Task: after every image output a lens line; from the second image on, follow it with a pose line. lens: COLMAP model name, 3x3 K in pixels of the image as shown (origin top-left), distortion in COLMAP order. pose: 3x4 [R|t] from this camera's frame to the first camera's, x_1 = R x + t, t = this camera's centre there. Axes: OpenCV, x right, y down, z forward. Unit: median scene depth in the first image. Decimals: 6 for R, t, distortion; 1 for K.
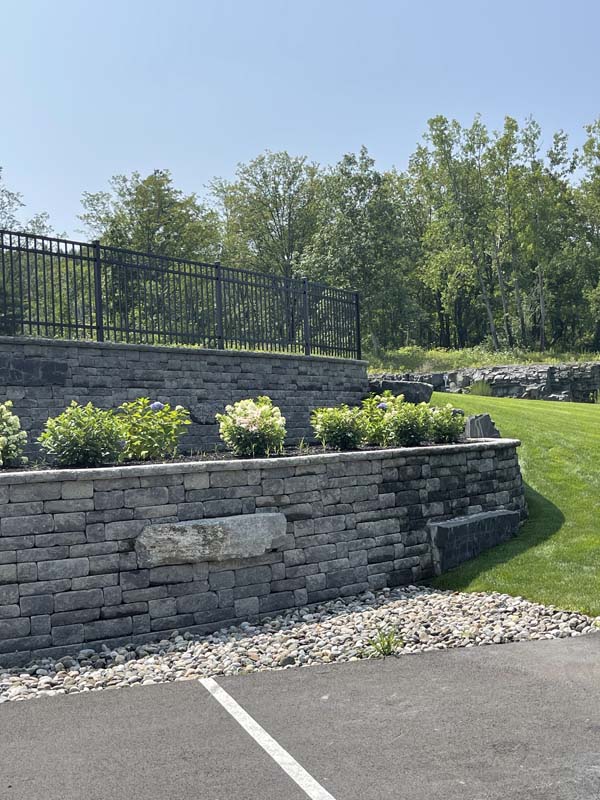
lens RADIAL K [[1012.4, 0, 300.0], [0, 1012.4, 400.0], [0, 0, 1]] dist [0.004945, 0.006618]
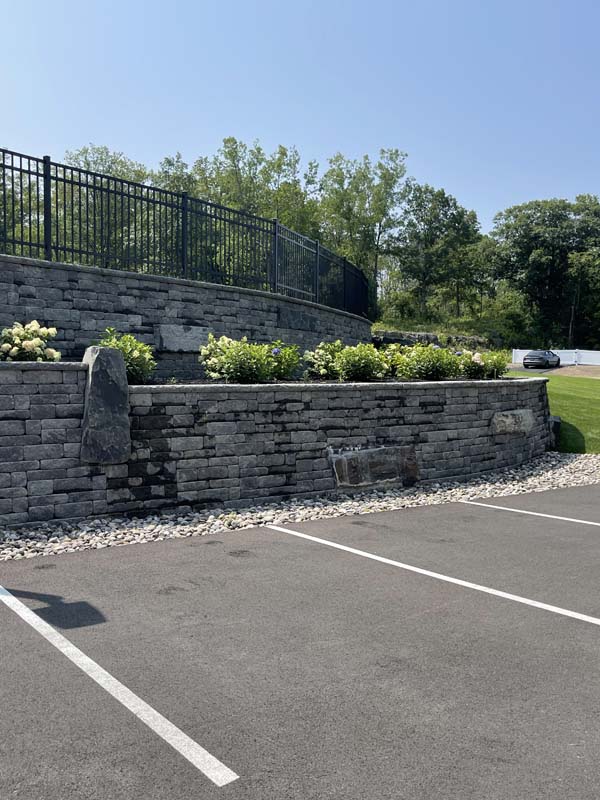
lens RADIAL K [[779.6, 0, 300.0], [0, 779.6, 400.0], [0, 0, 1]] dist [-0.007675, -0.004342]
pose [[0.947483, 0.037934, 0.317548, -0.239548], [-0.058100, 0.996834, 0.054275, 0.010648], [-0.314484, -0.069874, 0.946688, -0.065076]]
